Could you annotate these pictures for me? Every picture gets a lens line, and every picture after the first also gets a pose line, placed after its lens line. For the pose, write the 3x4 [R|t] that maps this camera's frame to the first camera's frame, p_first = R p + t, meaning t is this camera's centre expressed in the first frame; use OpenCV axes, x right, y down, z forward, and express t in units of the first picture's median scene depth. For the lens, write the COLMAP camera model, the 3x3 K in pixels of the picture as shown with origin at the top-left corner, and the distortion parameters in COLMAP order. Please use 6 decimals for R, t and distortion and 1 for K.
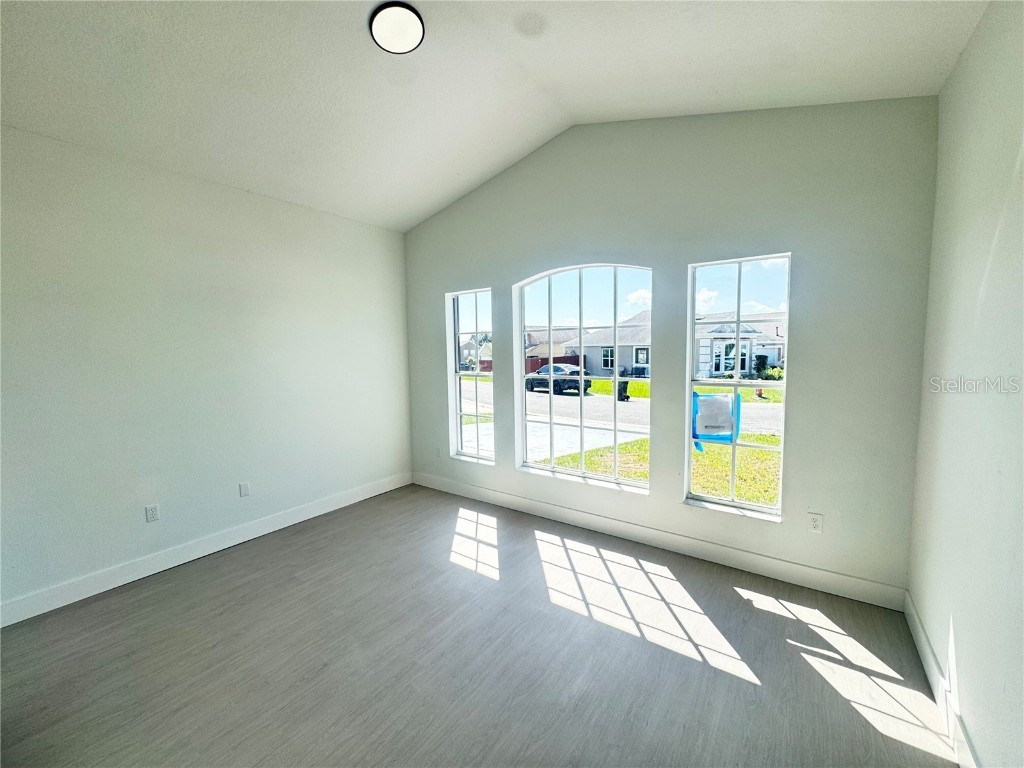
lens RADIAL K [[410.6, 0, 511.7], [0, 410.6, 379.5], [0, 0, 1]] dist [-0.003949, 0.000381]
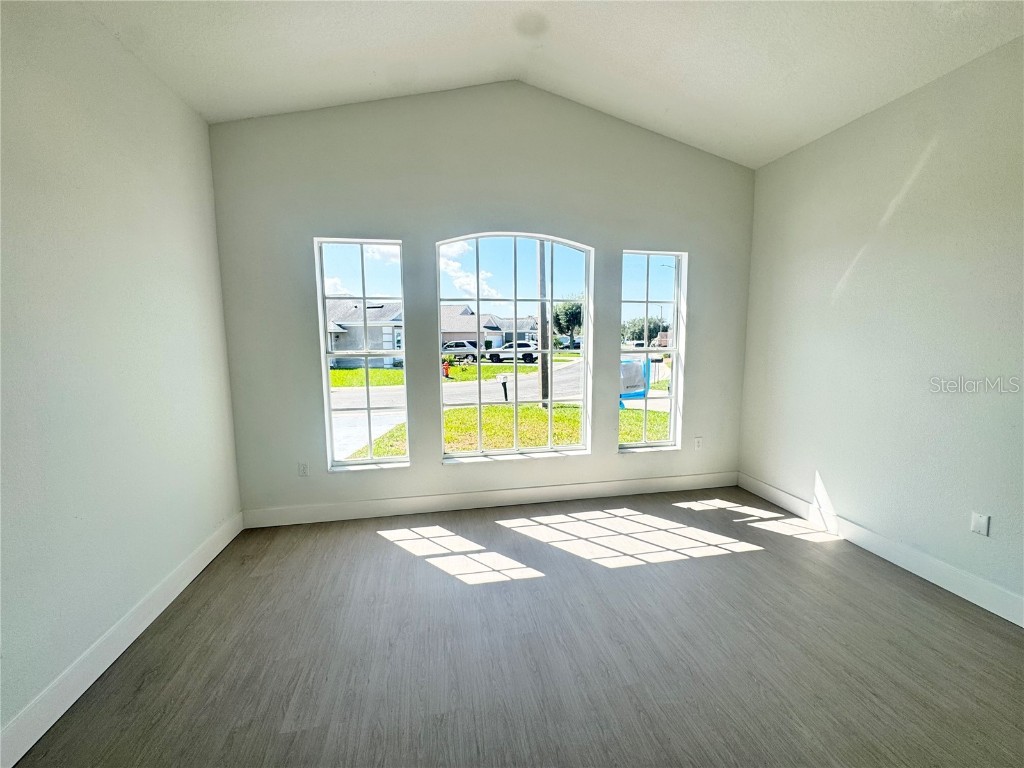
lens RADIAL K [[410.6, 0, 515.2], [0, 410.6, 386.5], [0, 0, 1]] dist [-0.003949, 0.000381]
pose [[0.687213, -0.084467, 0.721529, -0.618289], [0.052446, 0.996394, 0.066693, 0.014471], [-0.724561, -0.007991, 0.689165, 0.393815]]
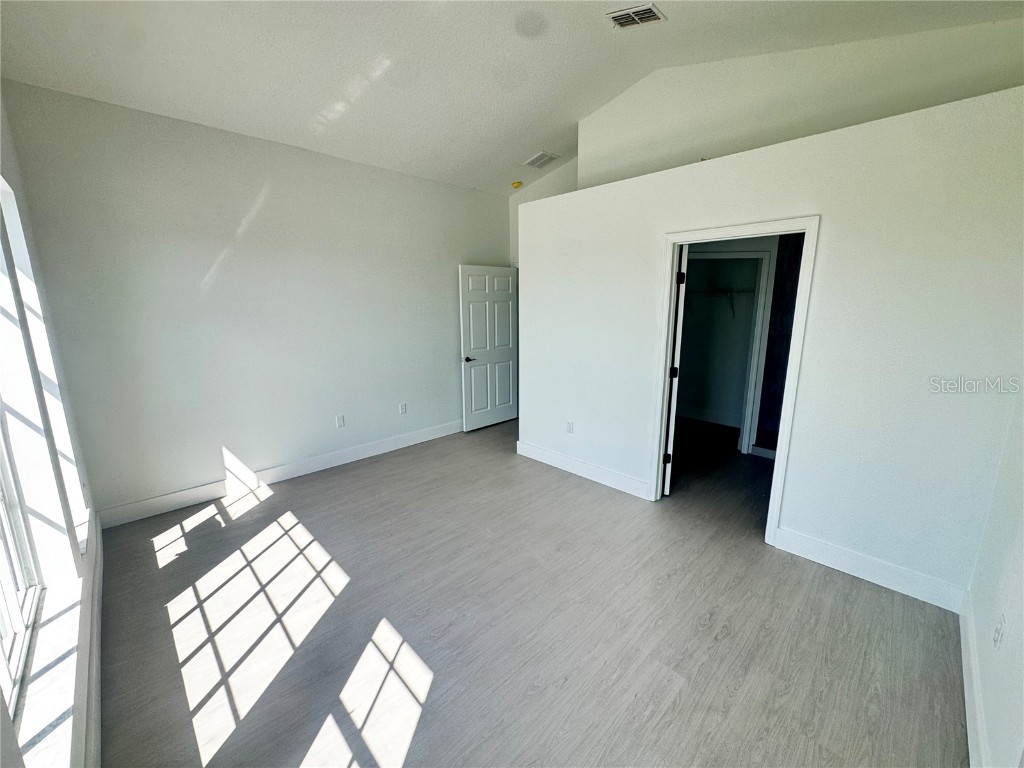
lens RADIAL K [[410.6, 0, 512.6], [0, 410.6, 381.7], [0, 0, 1]] dist [-0.003949, 0.000381]
pose [[-0.984714, -0.017609, 0.173285, -0.349556], [0.028831, 0.964674, 0.261864, -0.108342], [-0.171775, 0.262857, -0.949421, 1.403616]]
